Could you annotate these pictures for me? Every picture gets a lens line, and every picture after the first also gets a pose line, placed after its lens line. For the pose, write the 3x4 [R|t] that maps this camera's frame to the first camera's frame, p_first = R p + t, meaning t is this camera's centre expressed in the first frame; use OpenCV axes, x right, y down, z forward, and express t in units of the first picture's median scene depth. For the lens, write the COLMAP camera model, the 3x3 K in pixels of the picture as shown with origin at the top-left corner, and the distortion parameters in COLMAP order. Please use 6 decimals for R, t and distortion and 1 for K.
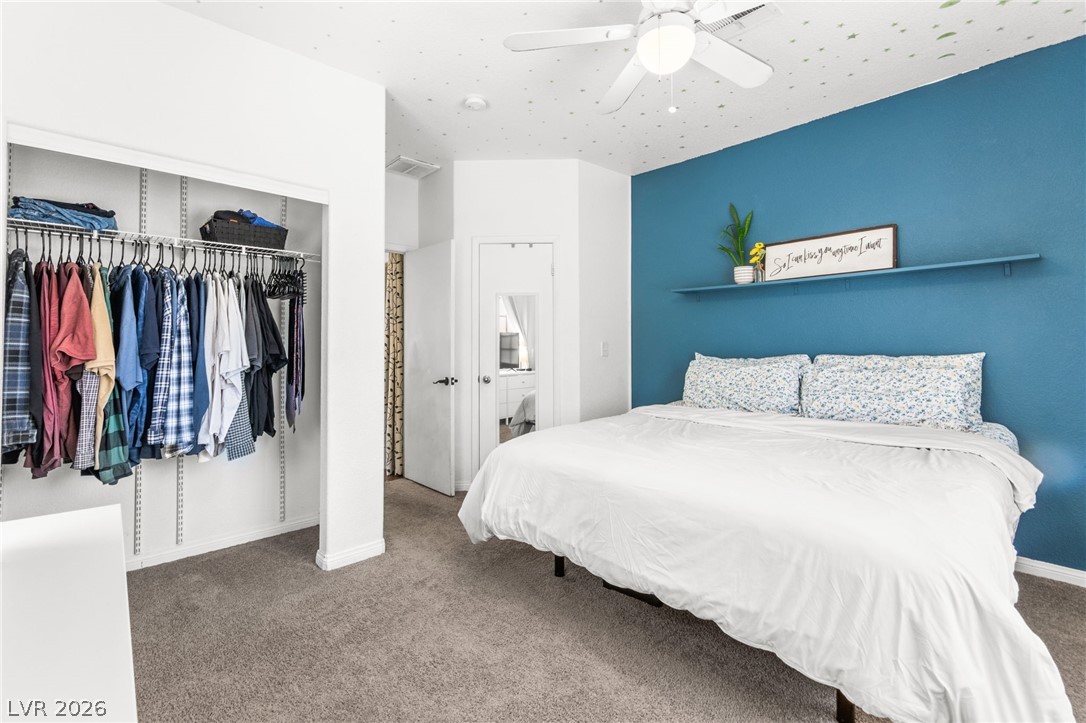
lens RADIAL K [[482.1, 0, 534.1], [0, 482.1, 343.0], [0, 0, 1]] dist [-0.010431, 0.000067]
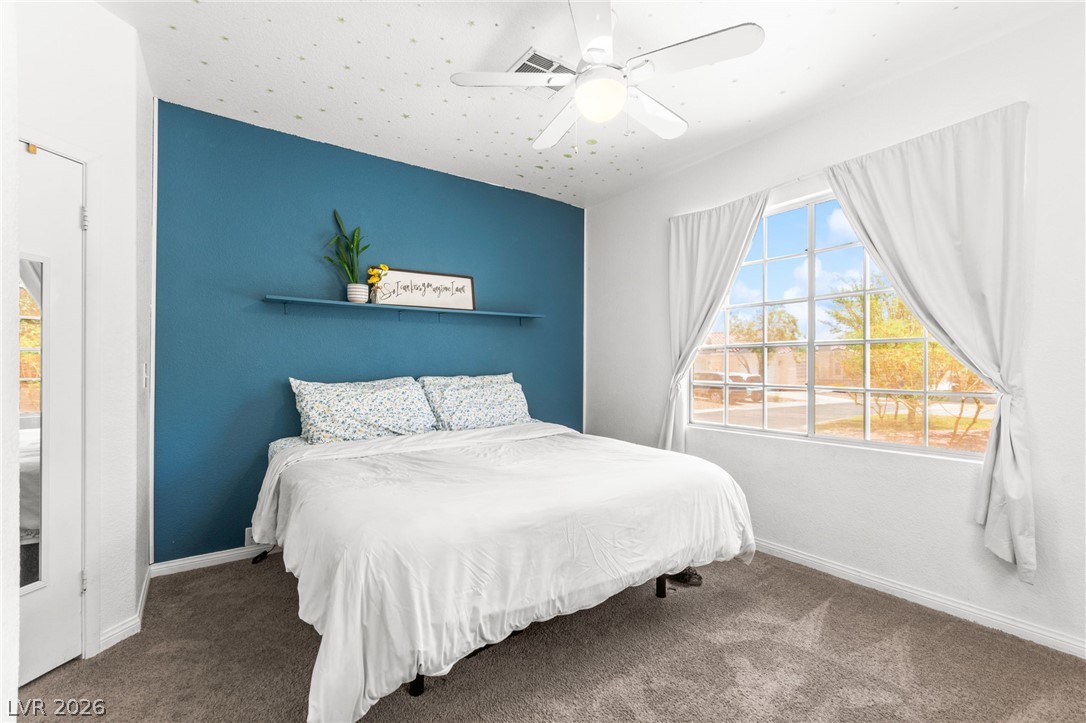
lens RADIAL K [[482.1, 0, 540.7], [0, 482.1, 365.9], [0, 0, 1]] dist [-0.010431, 0.000067]
pose [[0.125163, 0.006390, 0.992116, -0.558935], [0.000173, 0.999979, -0.006462, 0.007374], [-0.992136, 0.000981, 0.125159, 0.656889]]
